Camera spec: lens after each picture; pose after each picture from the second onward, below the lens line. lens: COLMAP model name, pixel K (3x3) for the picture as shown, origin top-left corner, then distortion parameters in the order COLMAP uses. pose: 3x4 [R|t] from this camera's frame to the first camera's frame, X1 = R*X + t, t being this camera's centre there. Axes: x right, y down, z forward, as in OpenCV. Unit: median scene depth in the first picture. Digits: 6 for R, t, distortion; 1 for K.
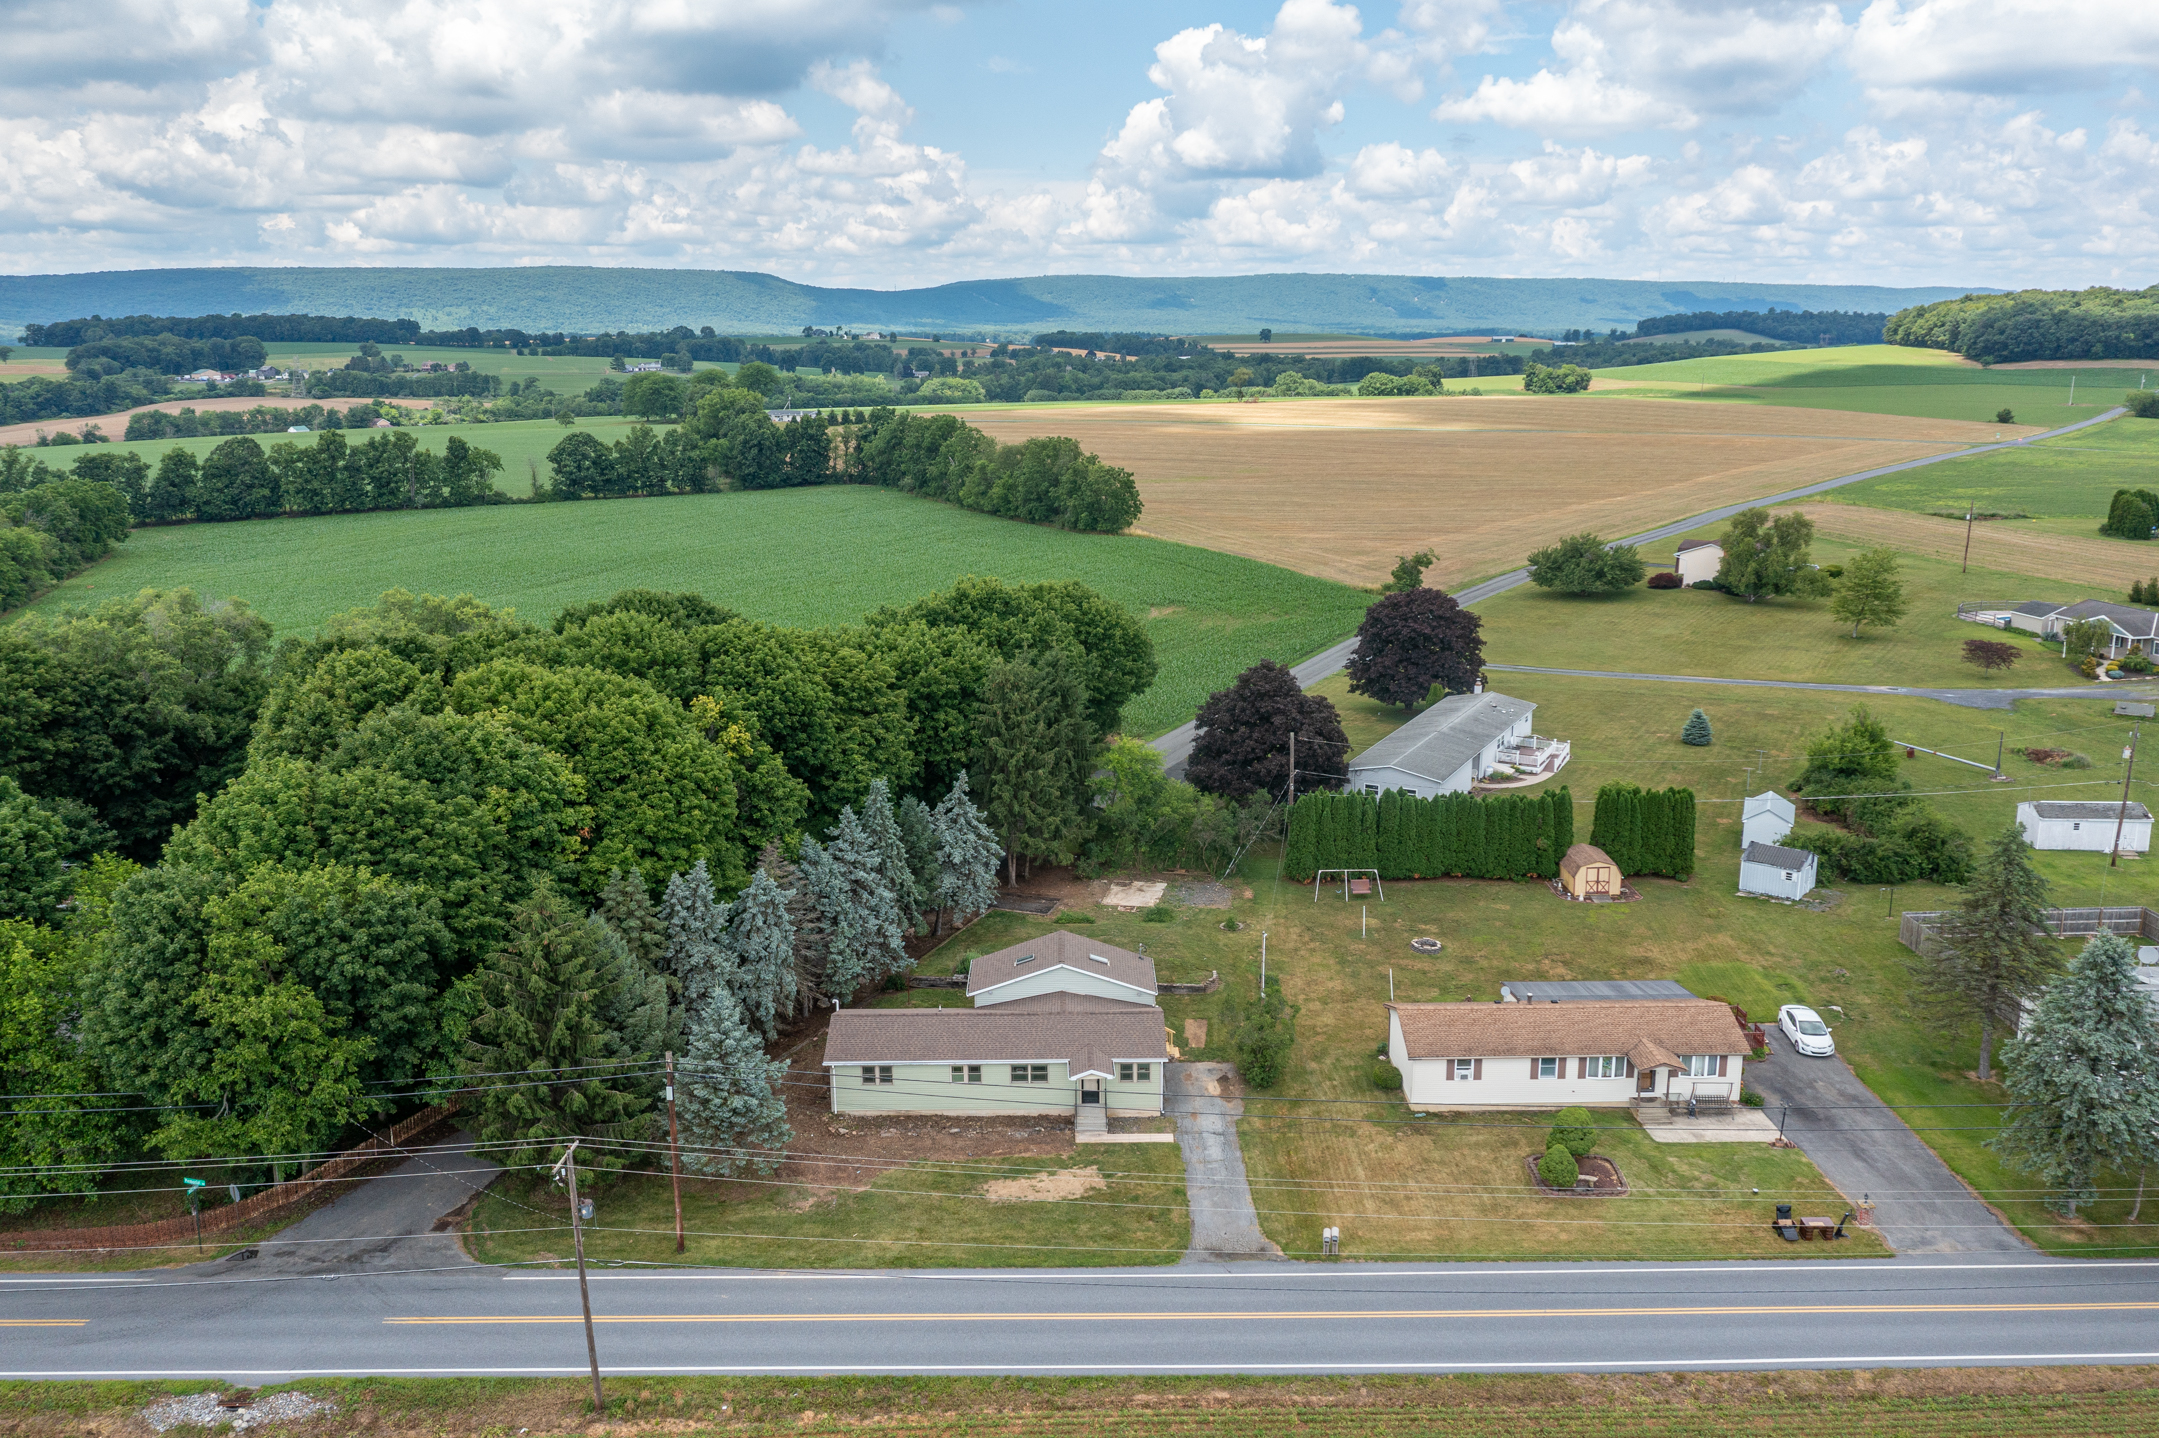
lens RADIAL K [[1715.3, 0, 1074.5], [0, 1715.3, 720.5], [0, 0, 1]] dist [-0.000077, -0.001131]
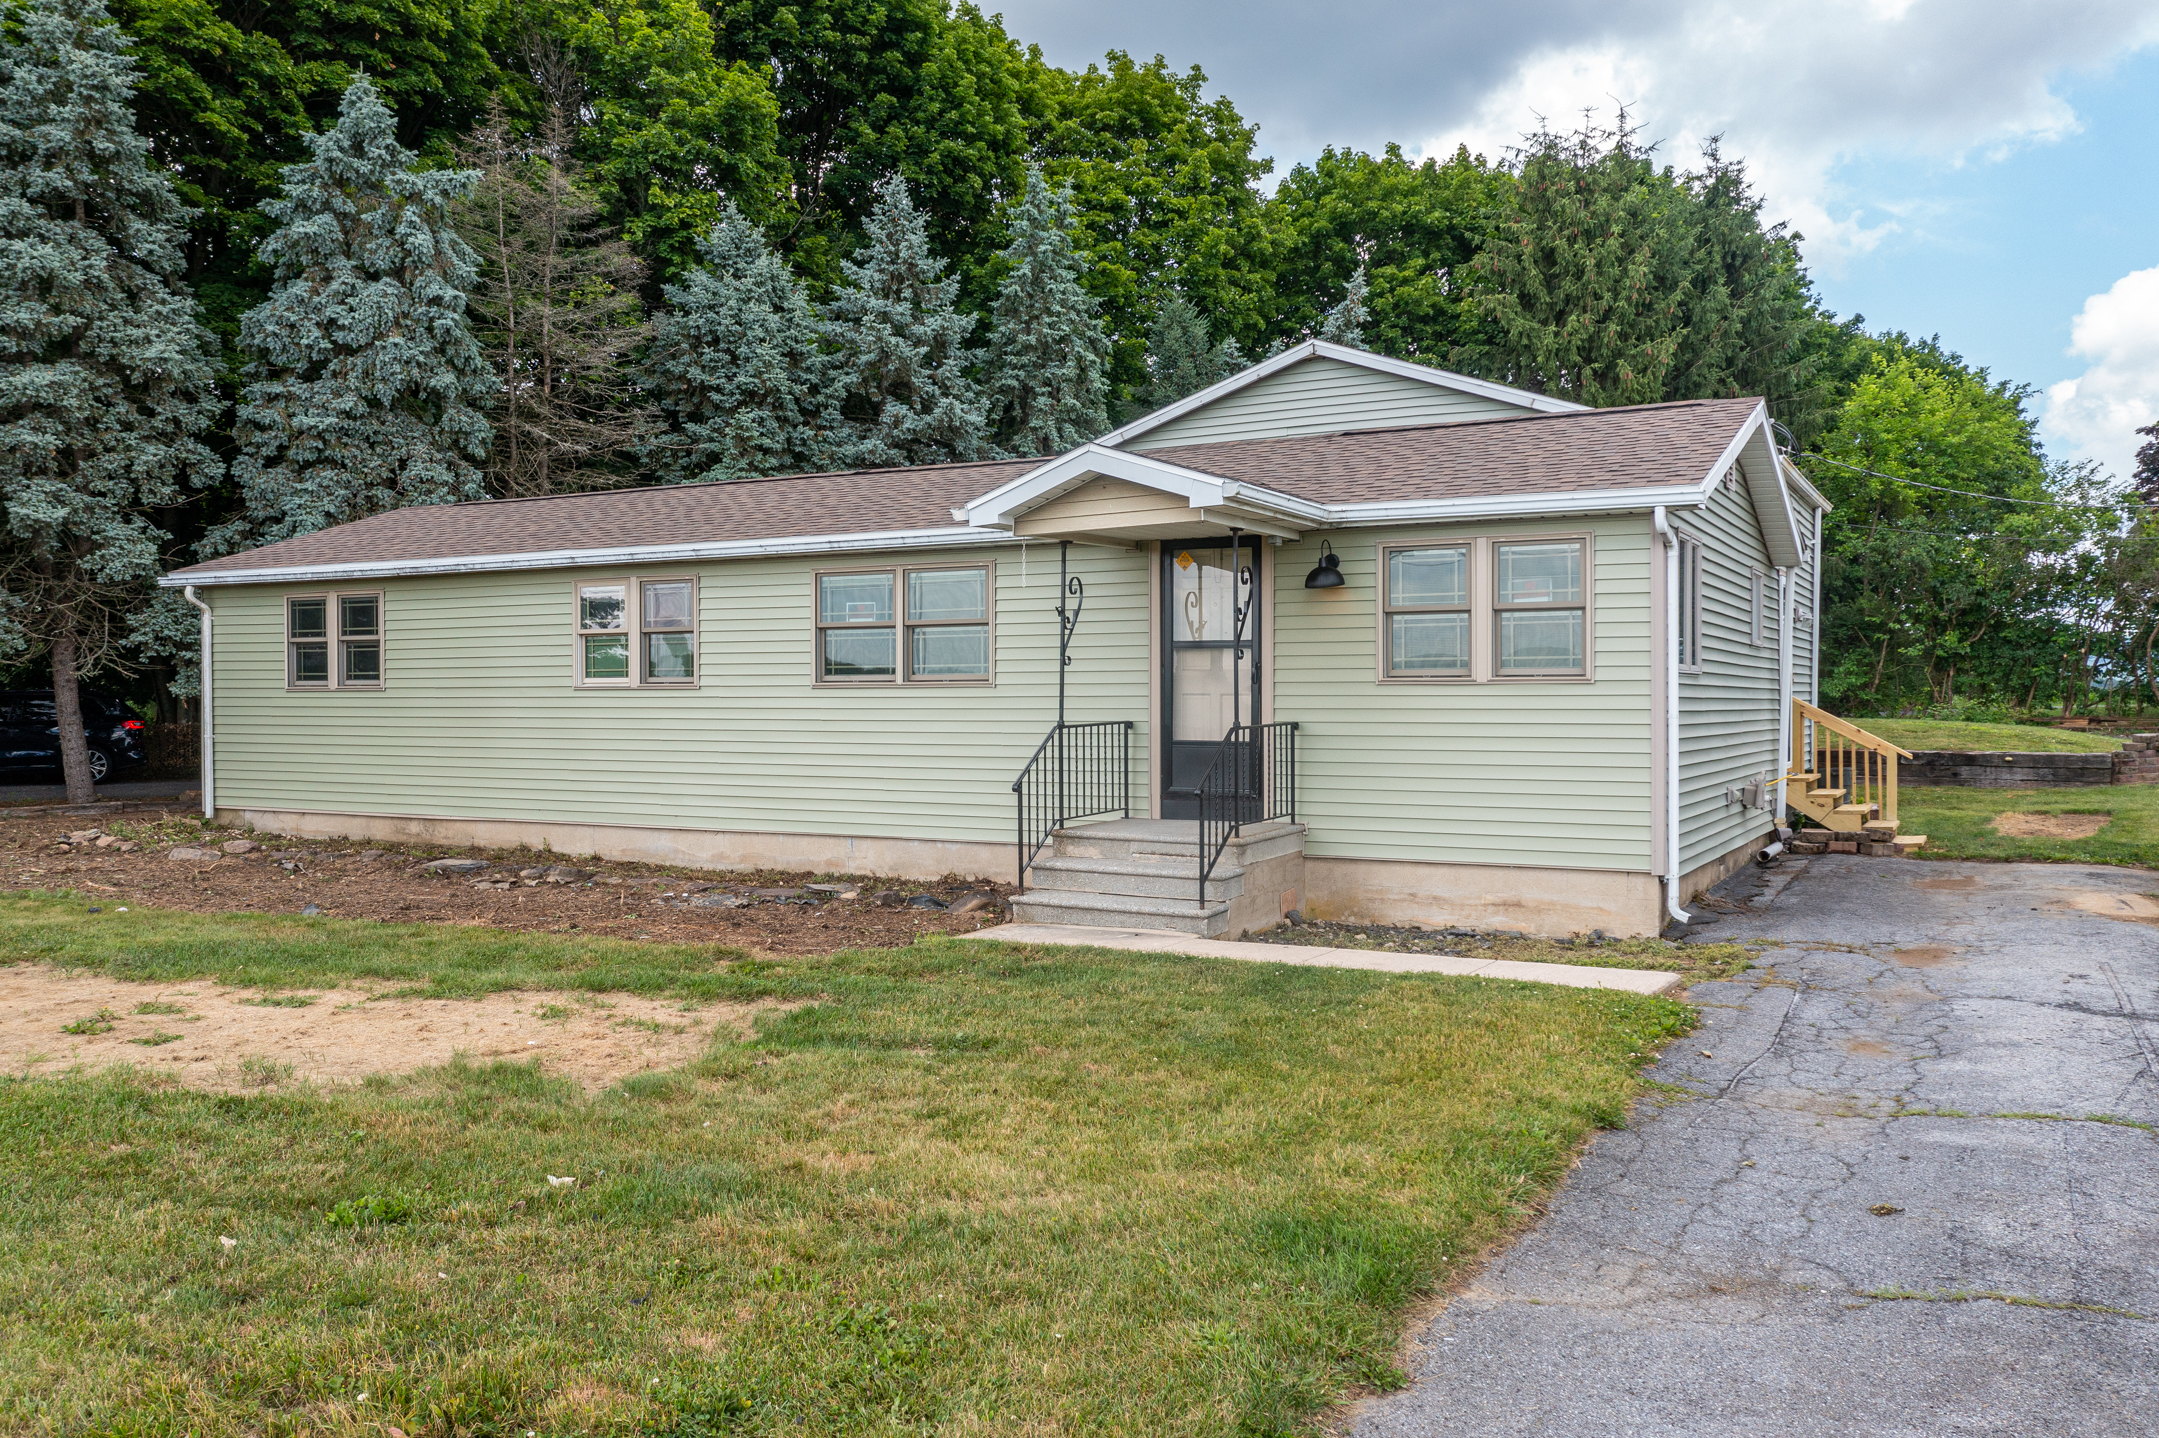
lens RADIAL K [[1720.5, 0, 1075.3], [0, 1720.5, 712.4], [0, 0, 1]] dist [-0.002070, -0.000134]
pose [[0.872704, -0.000145, -0.488250, 0.014822], [-0.105147, 0.976480, -0.188232, 0.048101], [0.476793, 0.215609, 0.852163, 0.166742]]
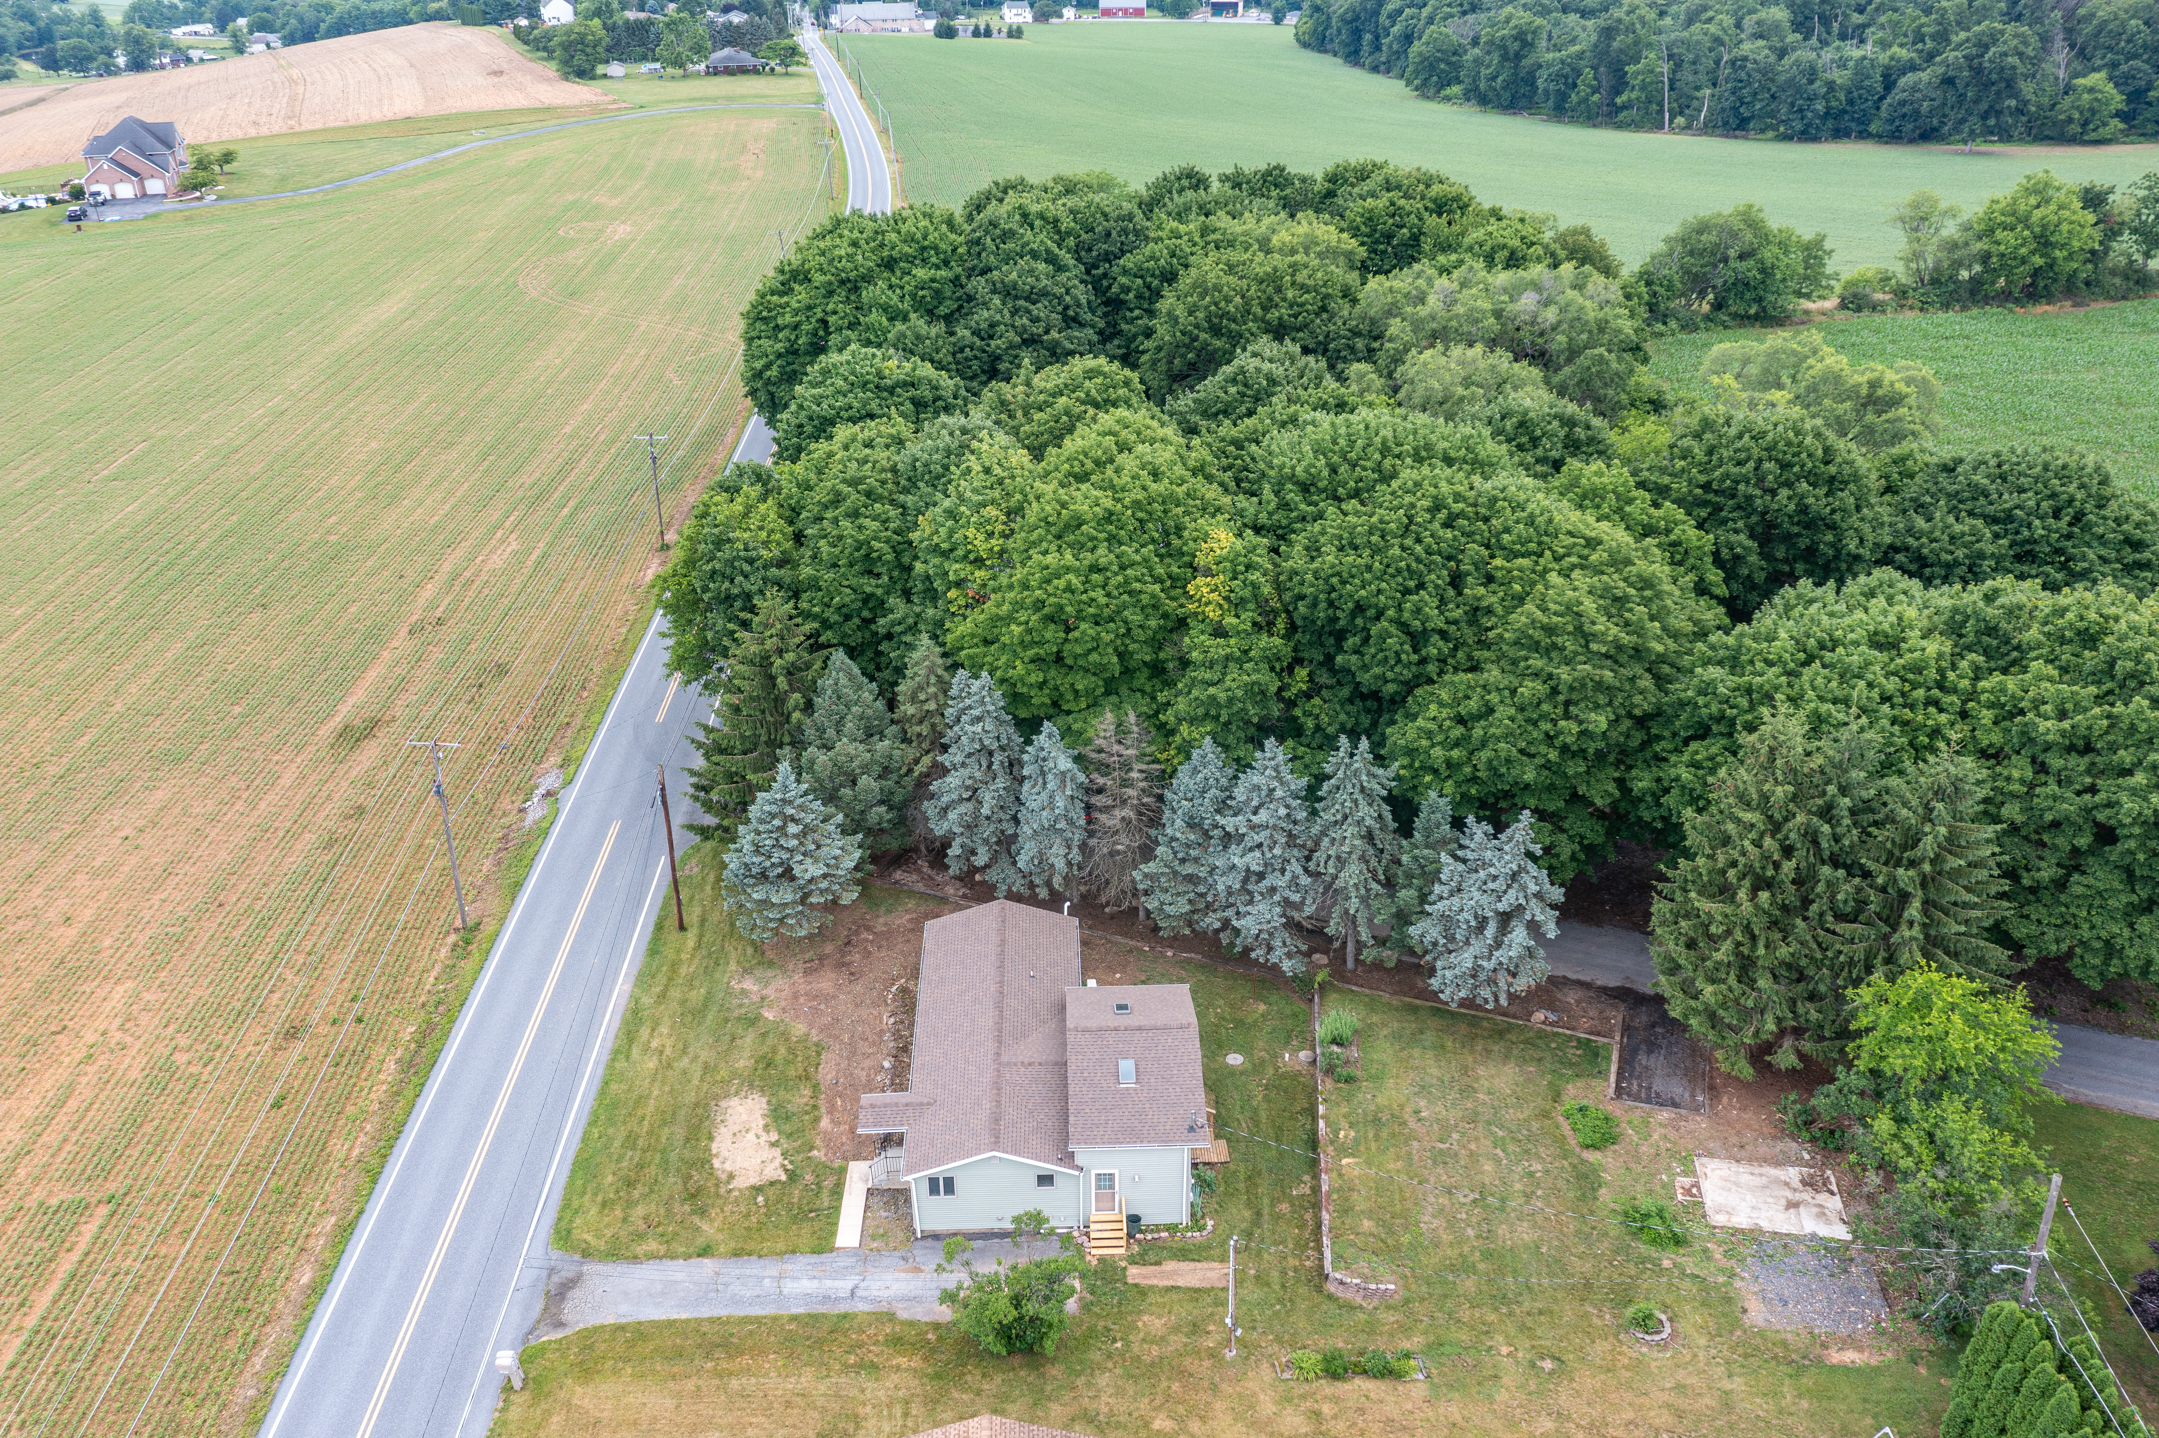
lens RADIAL K [[1715.3, 0, 1074.5], [0, 1715.3, 720.5], [0, 0, 1]] dist [-0.000077, -0.001131]
pose [[0.013489, 0.455800, -0.889980, 0.121222], [-0.205921, 0.872248, 0.443598, -0.062042], [0.978476, 0.177282, 0.105624, 0.185534]]
